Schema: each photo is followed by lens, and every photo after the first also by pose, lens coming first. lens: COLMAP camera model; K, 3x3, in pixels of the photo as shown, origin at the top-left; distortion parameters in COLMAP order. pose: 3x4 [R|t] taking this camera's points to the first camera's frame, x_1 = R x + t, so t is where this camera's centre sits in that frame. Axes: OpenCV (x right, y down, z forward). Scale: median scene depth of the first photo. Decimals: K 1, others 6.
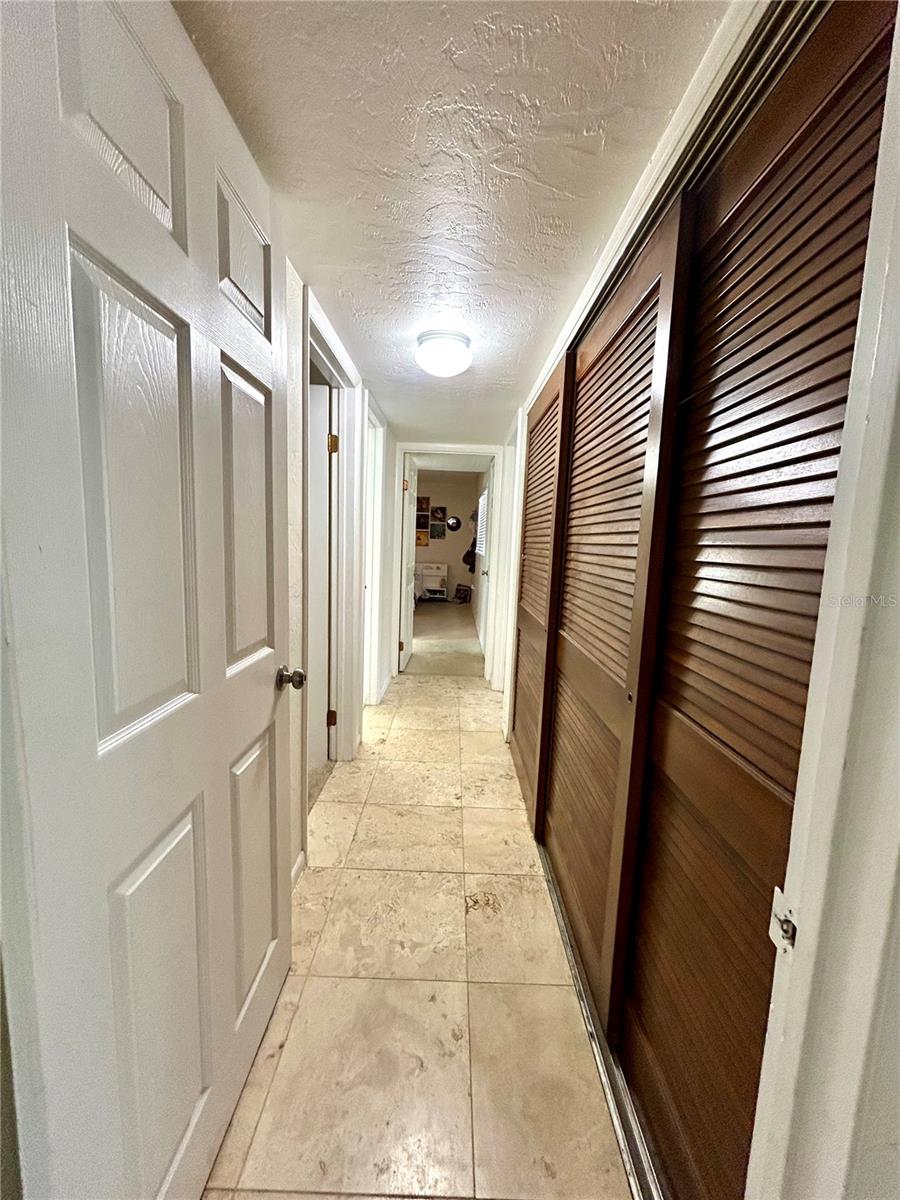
lens RADIAL K [[485.2, 0, 449.1], [0, 485.2, 597.7], [0, 0, 1]] dist [0.000571, 0.001676]
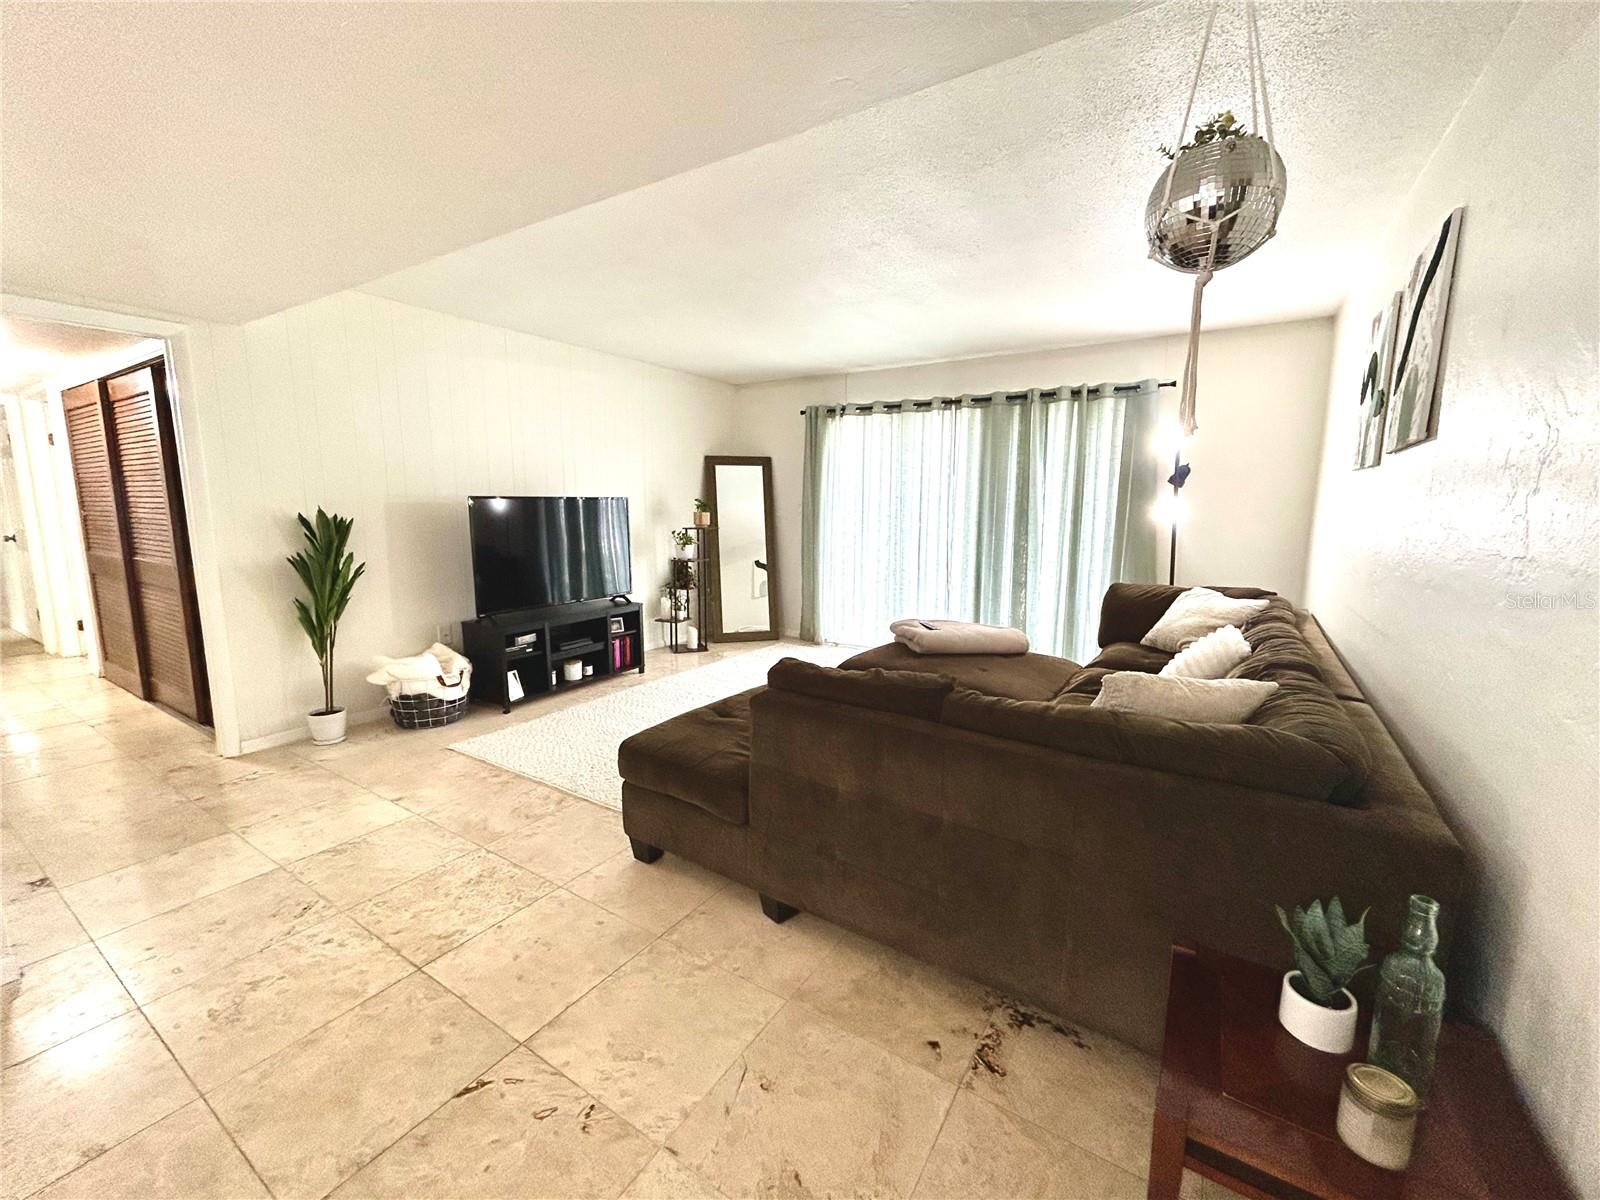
lens RADIAL K [[647.0, 0, 800.3], [0, 647.0, 597.9], [0, 0, 1]] dist [0.000571, 0.001676]
pose [[0.534838, -0.155600, 0.830504, -0.917341], [0.121208, 0.986861, 0.106837, 0.577456], [-0.836216, 0.043523, 0.546671, -4.667267]]
